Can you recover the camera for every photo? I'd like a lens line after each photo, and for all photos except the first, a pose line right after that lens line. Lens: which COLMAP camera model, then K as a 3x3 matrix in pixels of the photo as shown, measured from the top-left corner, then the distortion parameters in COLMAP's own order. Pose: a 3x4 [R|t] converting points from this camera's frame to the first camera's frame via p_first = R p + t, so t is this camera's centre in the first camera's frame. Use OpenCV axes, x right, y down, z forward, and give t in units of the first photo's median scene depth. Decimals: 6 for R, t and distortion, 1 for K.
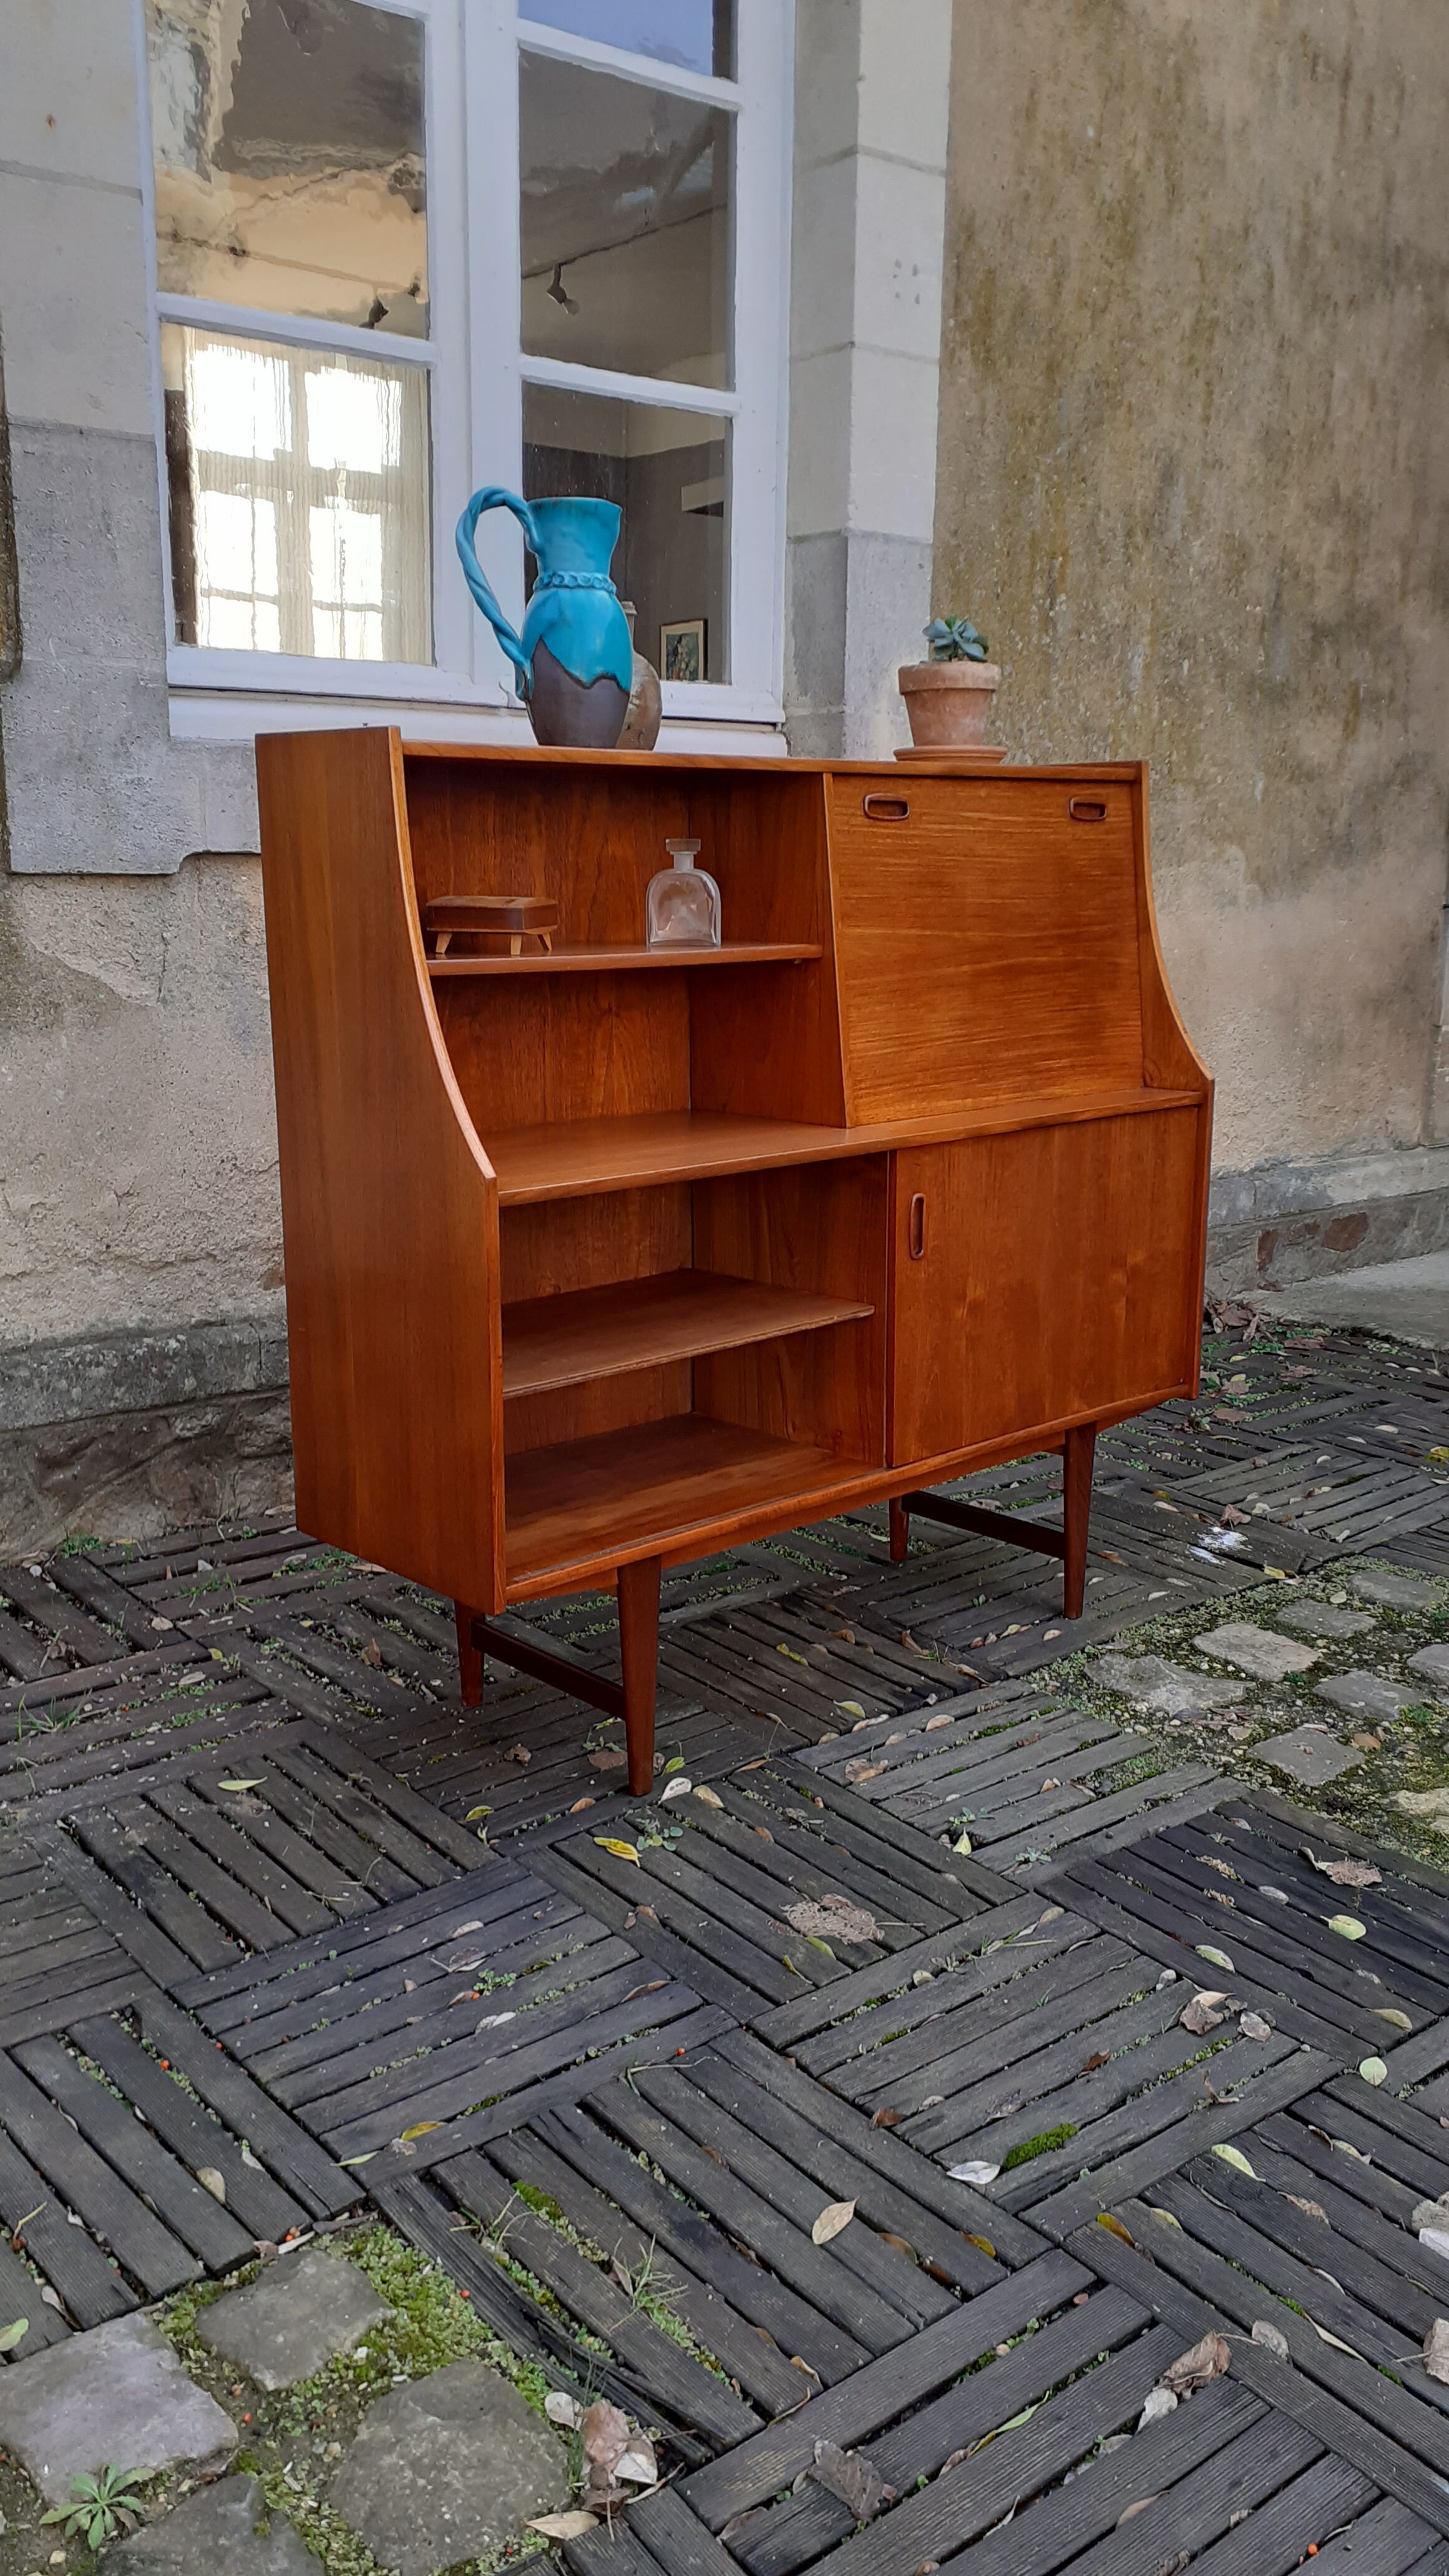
lens RADIAL K [[1991.6, 0, 682.2], [0, 1991.6, 1298.2], [0, 0, 1]] dist [0.043891, -0.057591]
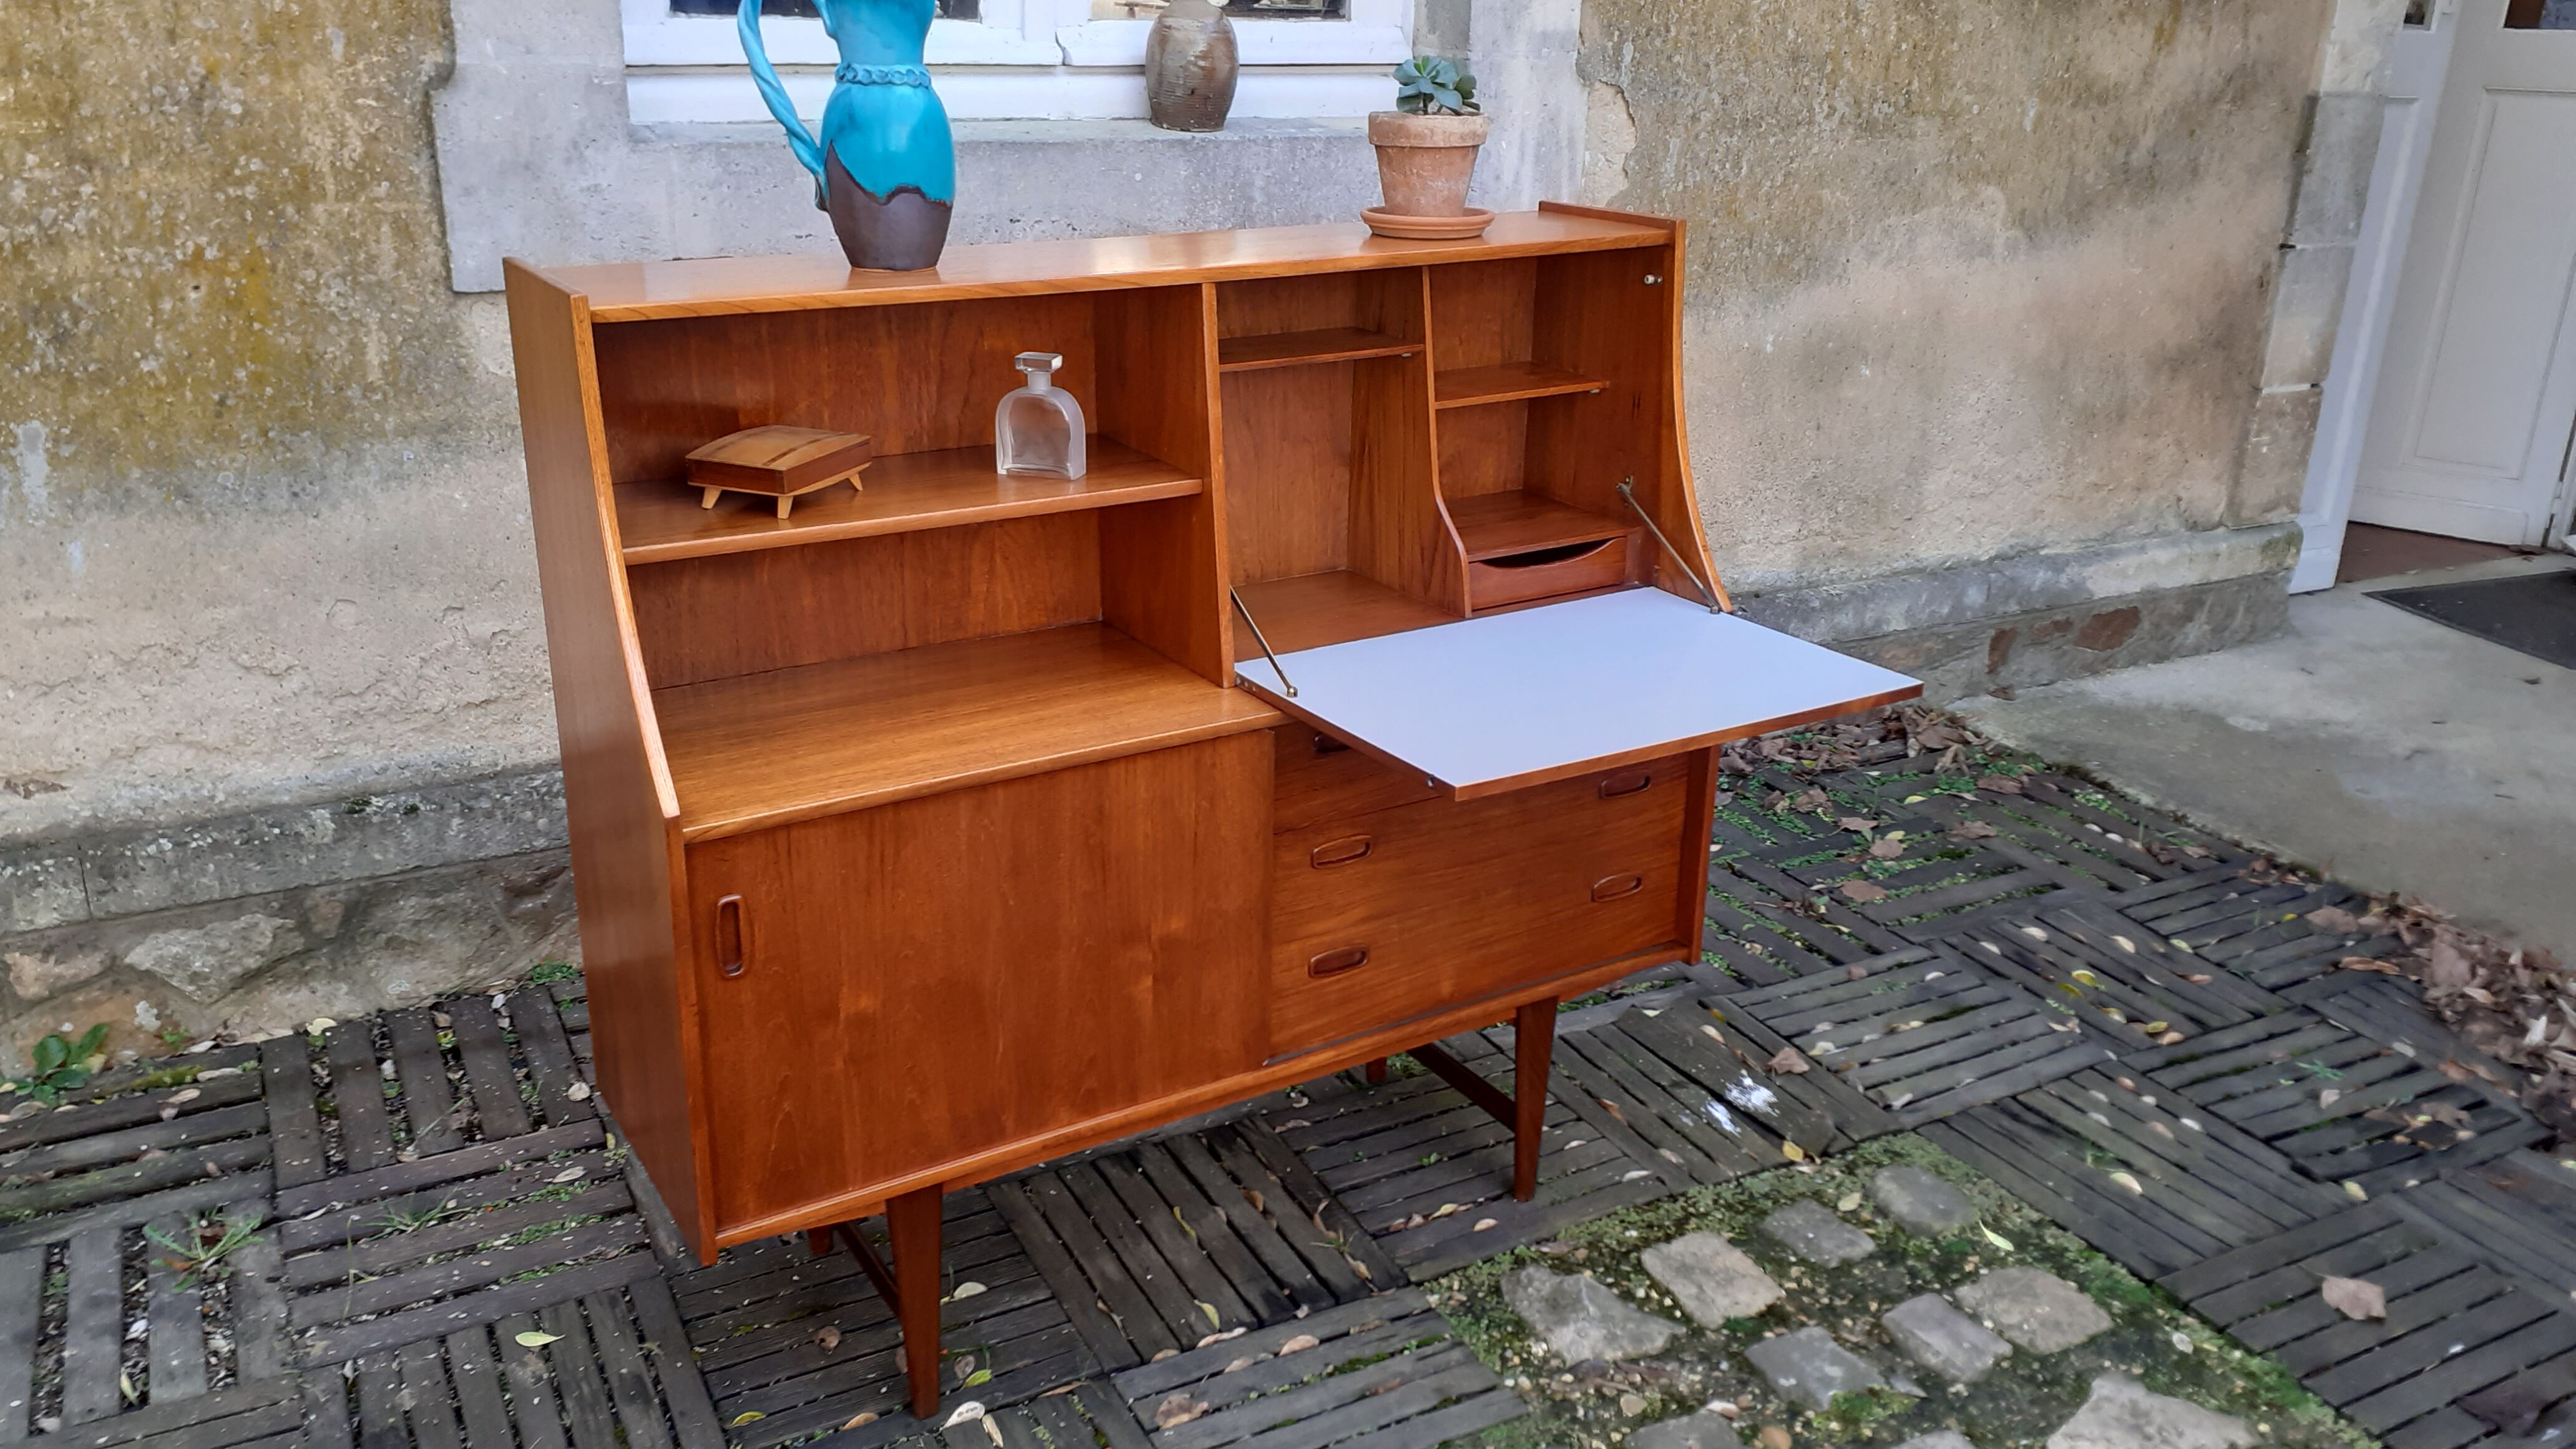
lens RADIAL K [[2011.7, 0, 1210.2], [0, 2011.7, 720.5], [0, 0, 1]] dist [0.015902, -0.009750]
pose [[0.979697, 0.077064, -0.185081, 0.153539], [-0.052236, 0.989405, 0.135462, -0.121371], [0.193559, -0.123044, 0.973342, 0.093221]]
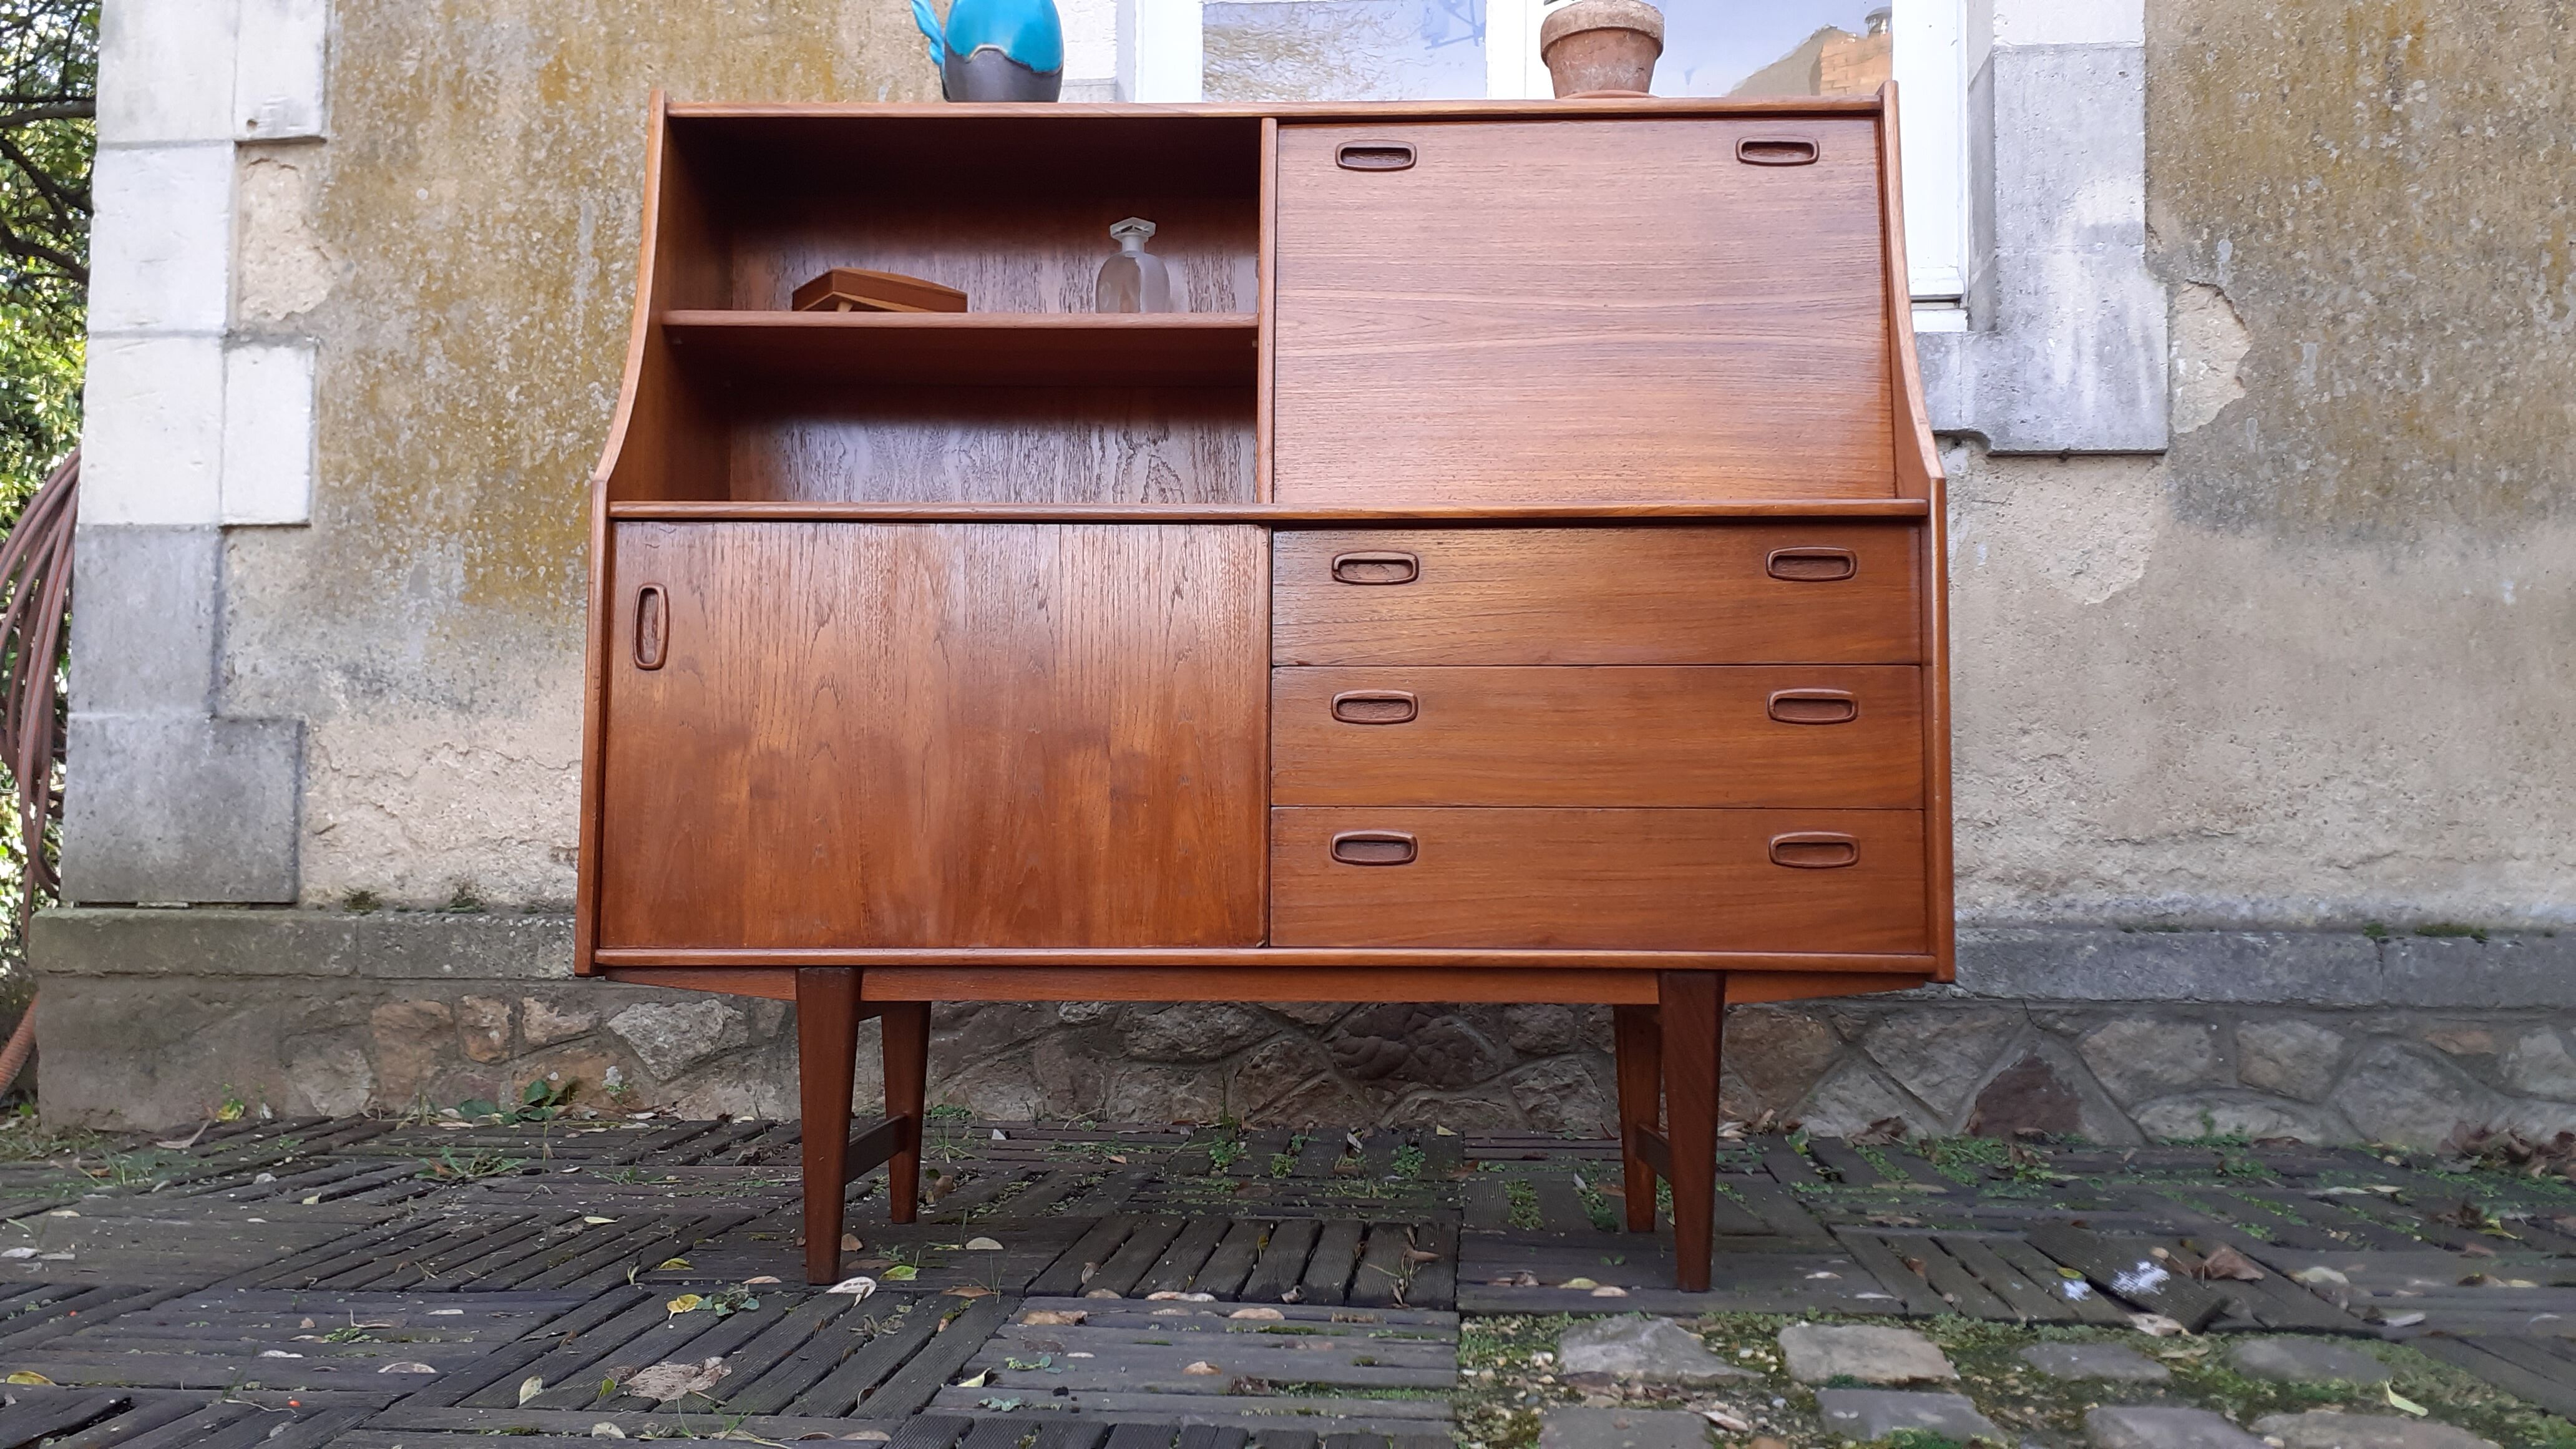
lens RADIAL K [[1979.7, 0, 1288.0], [0, 1979.7, 724.5], [0, 0, 1]] dist [0.020696, -0.000011]
pose [[0.731917, -0.045031, -0.679904, 0.402397], [-0.150911, 0.962322, -0.226191, 0.108967], [0.664472, 0.268158, 0.697544, 0.304251]]
